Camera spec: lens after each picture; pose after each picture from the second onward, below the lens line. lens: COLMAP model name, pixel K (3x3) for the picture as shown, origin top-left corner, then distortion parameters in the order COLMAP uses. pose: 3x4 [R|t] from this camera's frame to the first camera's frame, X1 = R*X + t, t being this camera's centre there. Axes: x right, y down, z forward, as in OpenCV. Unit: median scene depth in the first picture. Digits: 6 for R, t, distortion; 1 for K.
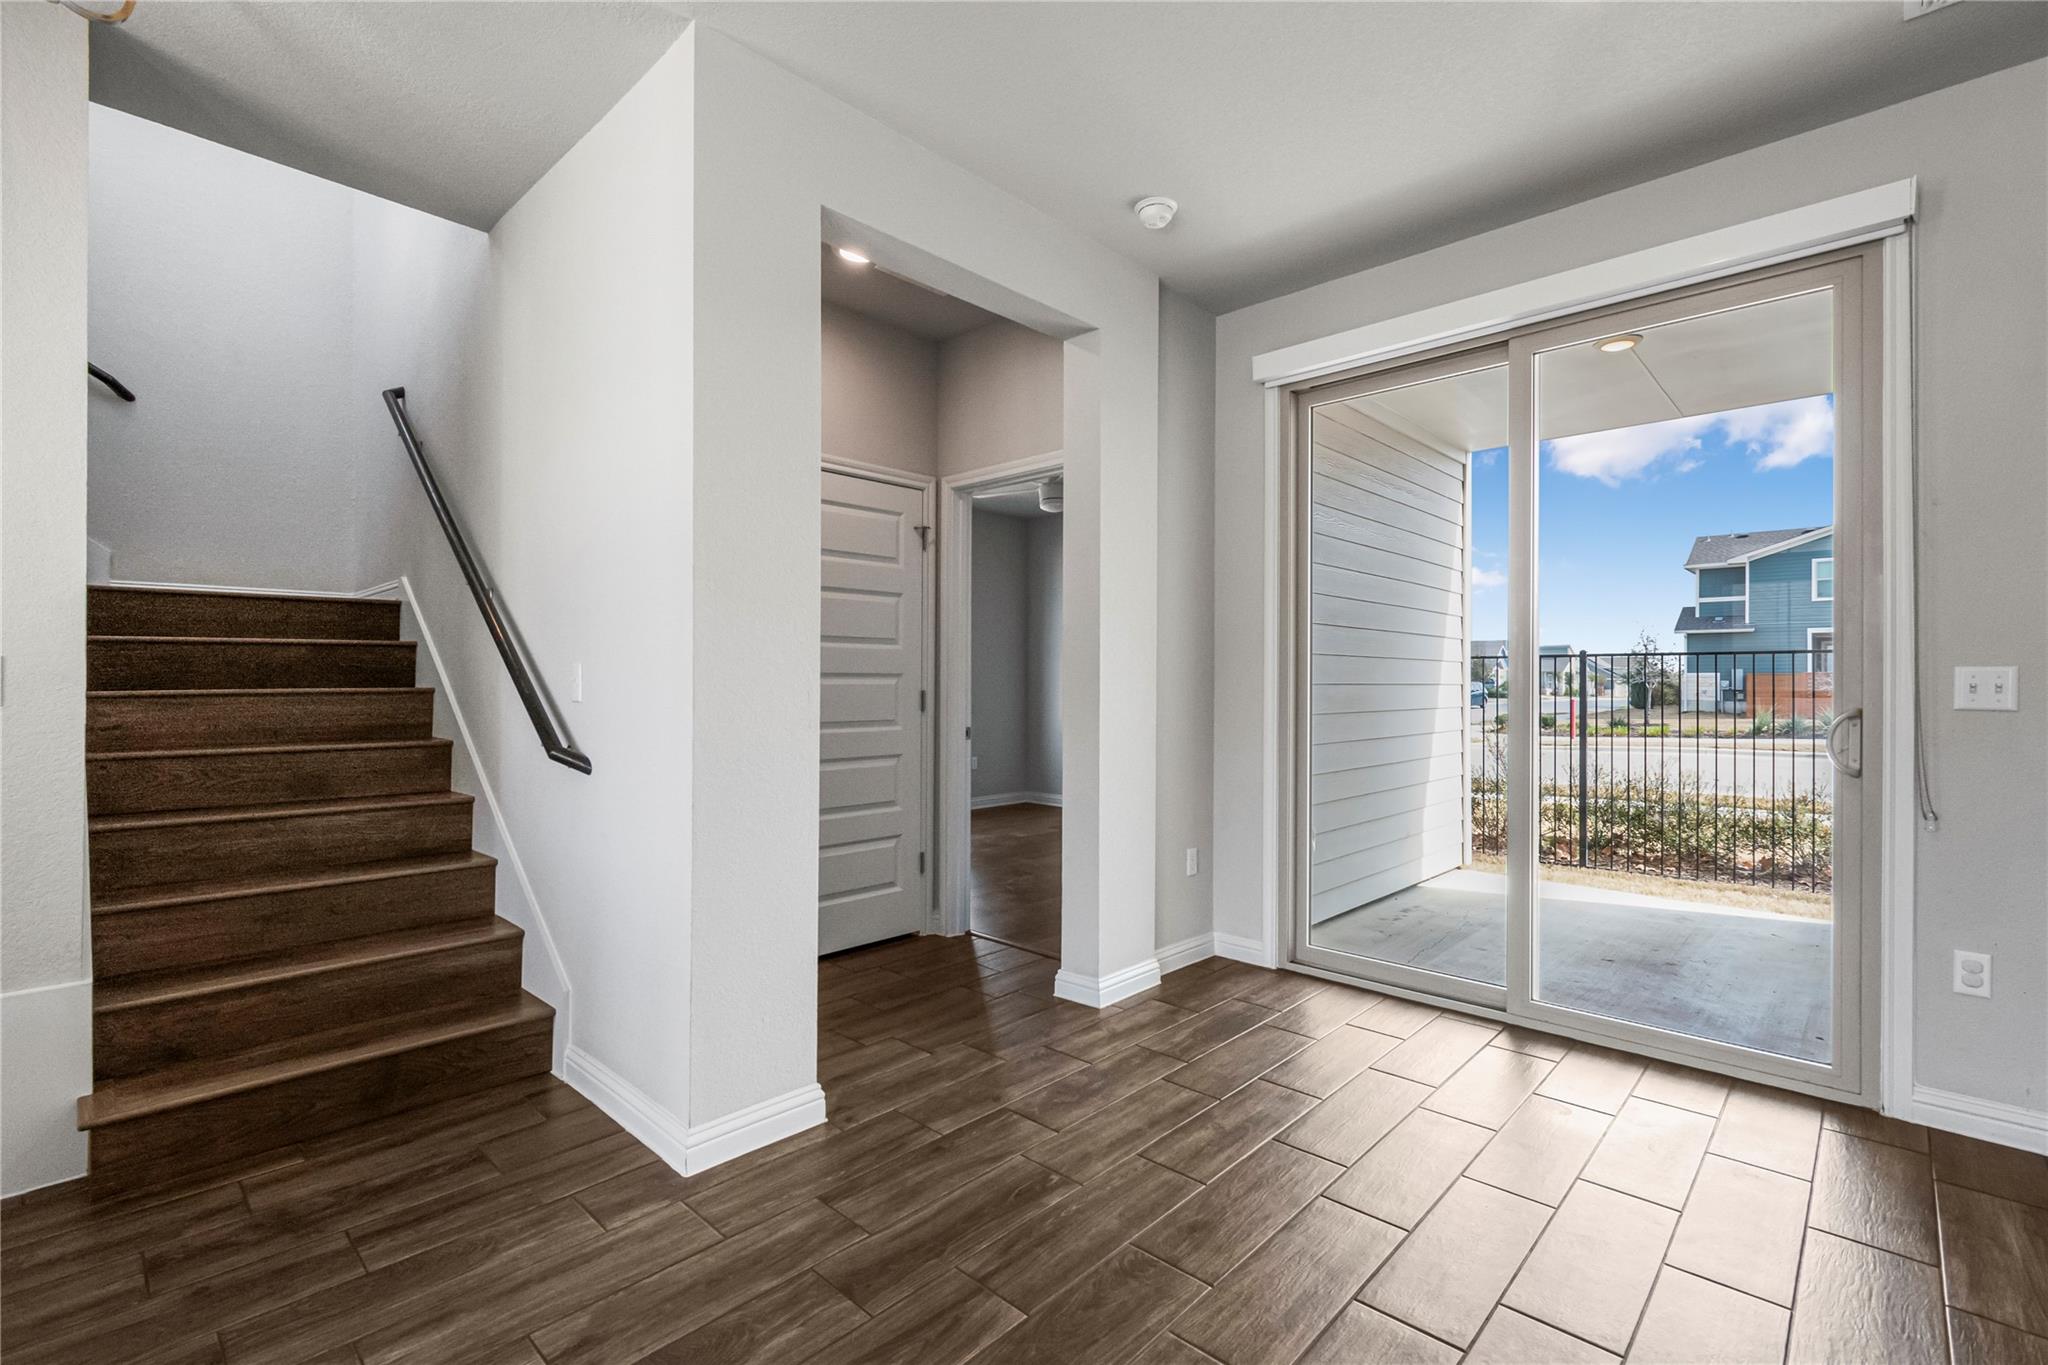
lens RADIAL K [[911.4, 0, 1032.2], [0, 911.4, 681.0], [0, 0, 1]] dist [0.001773, -0.001315]
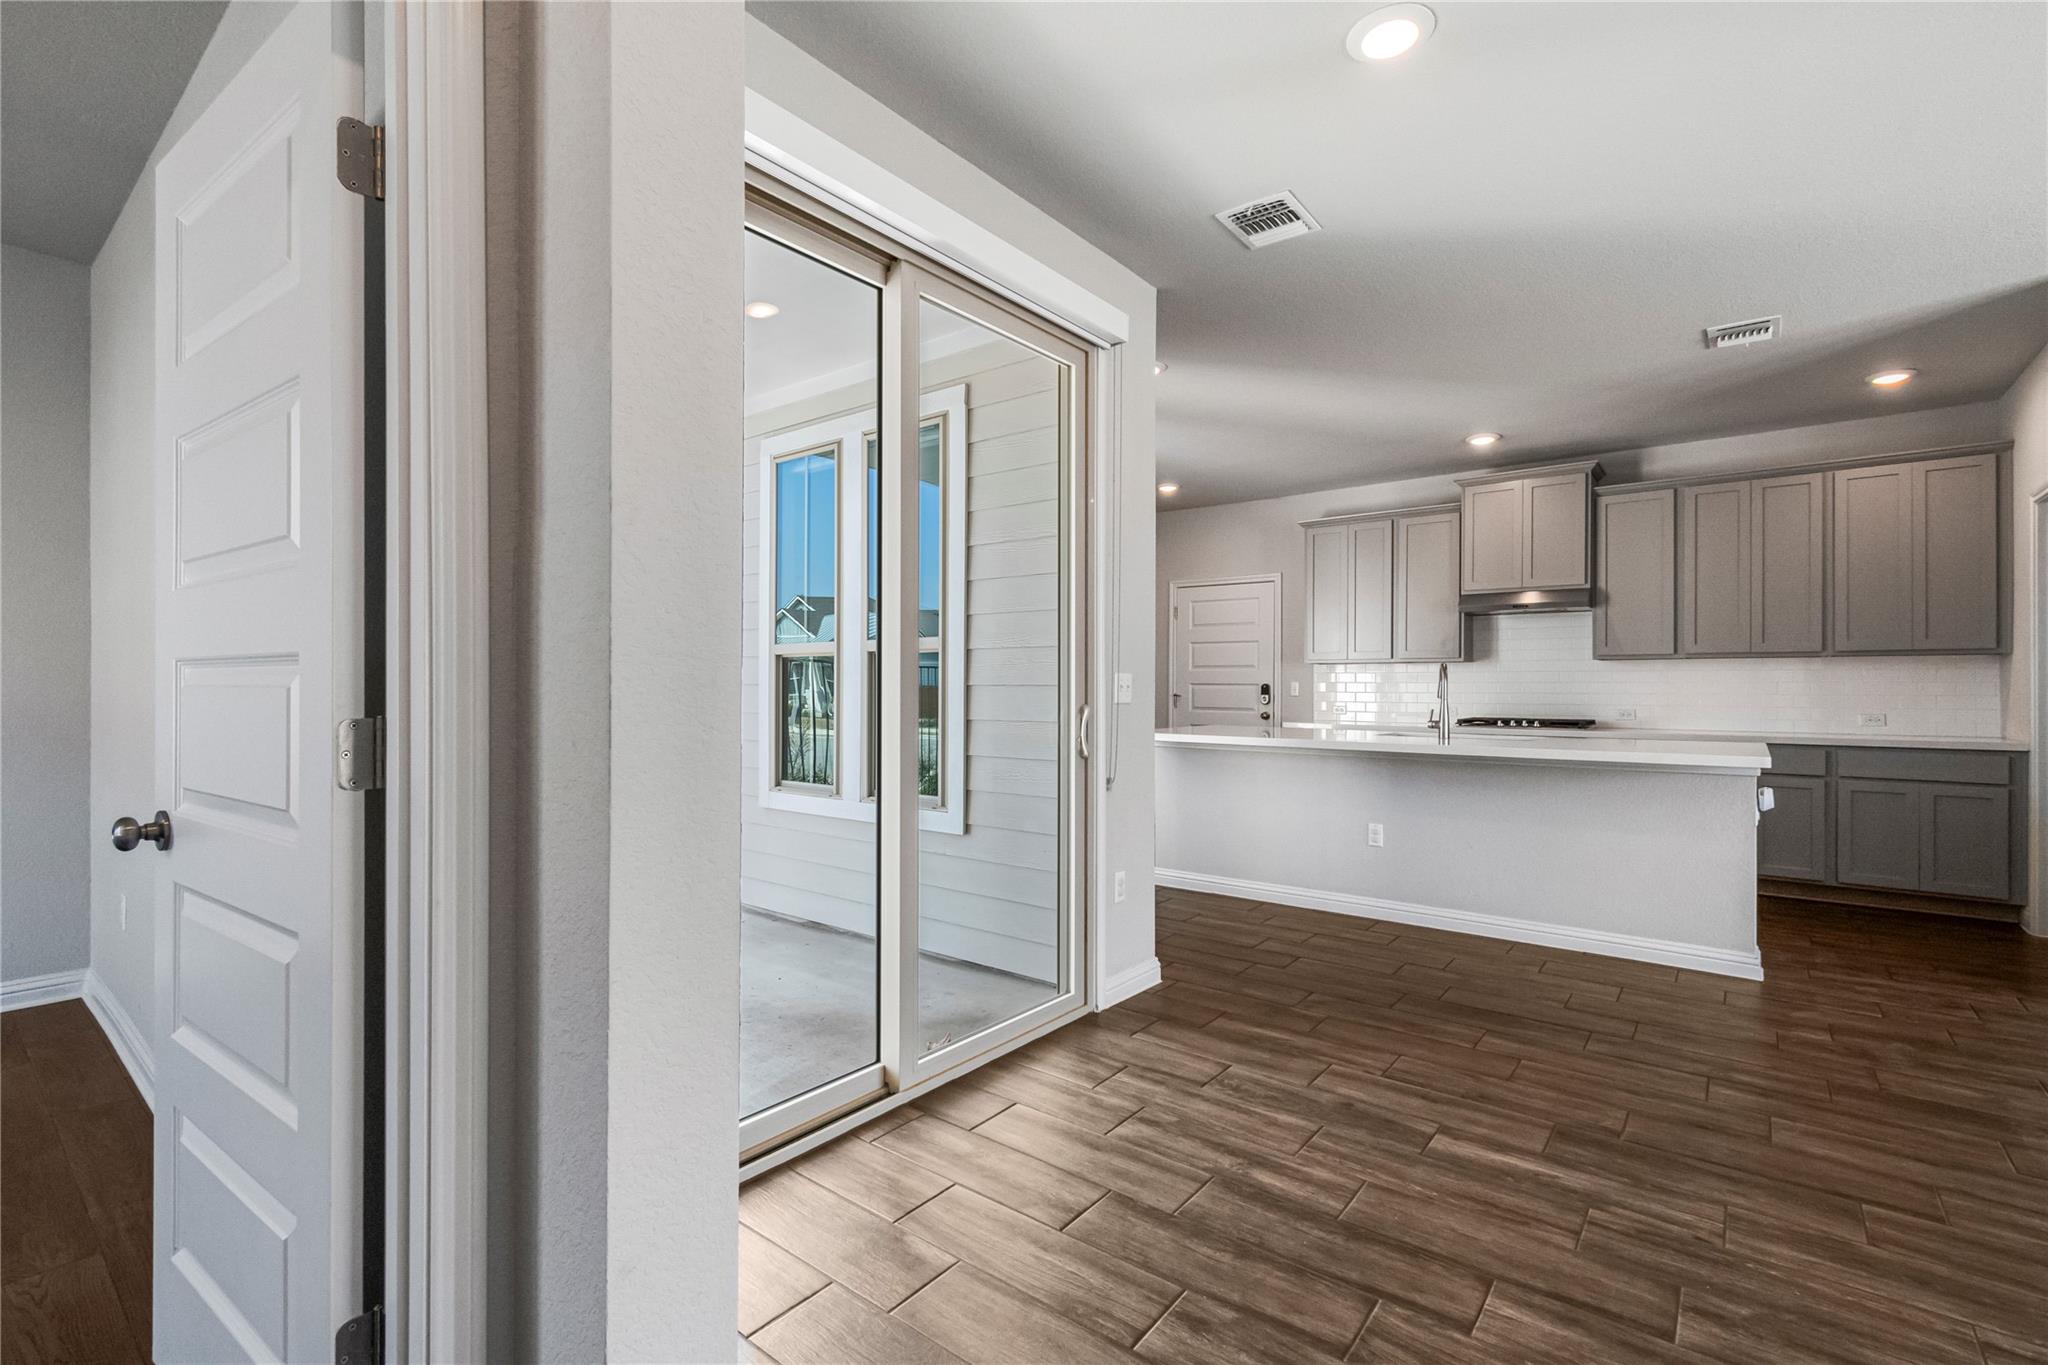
lens RADIAL K [[911.4, 0, 1024.8], [0, 911.4, 684.4], [0, 0, 1]] dist [0.001773, -0.001315]
pose [[-0.089760, 0.001287, 0.995963, -0.304009], [-0.007008, 0.999974, -0.001924, 0.004634], [-0.995939, -0.007153, -0.089749, 1.013245]]
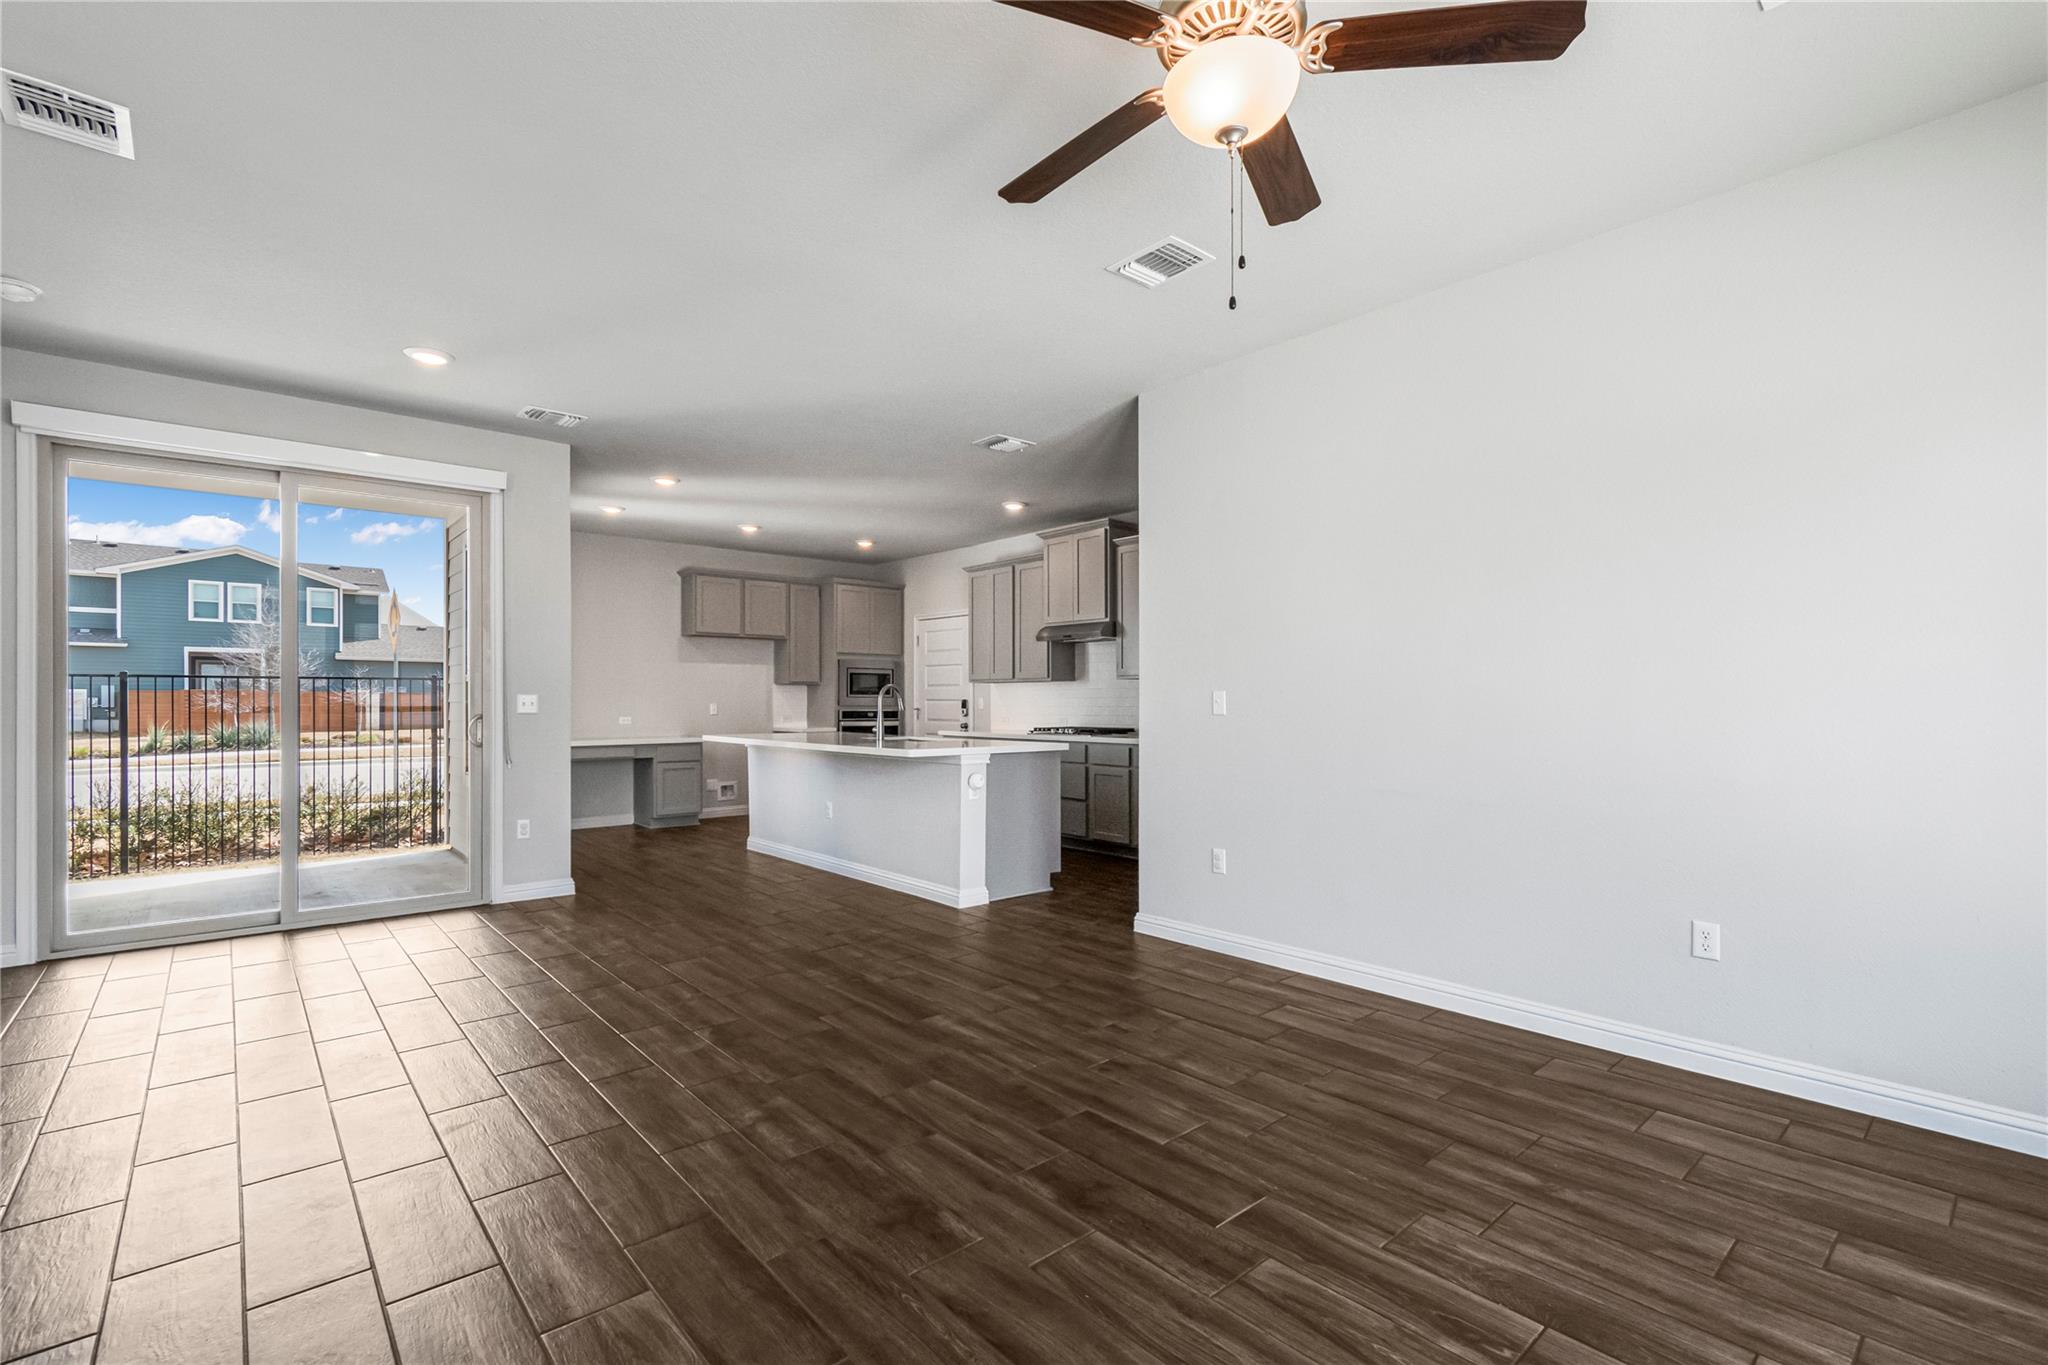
lens RADIAL K [[911.4, 0, 1017.4], [0, 911.4, 707.0], [0, 0, 1]] dist [0.001773, -0.001315]
pose [[0.096745, -0.006976, 0.995285, -0.887617], [-0.002823, 0.999969, 0.007284, -0.004380], [-0.995305, -0.003515, 0.096722, -0.358019]]
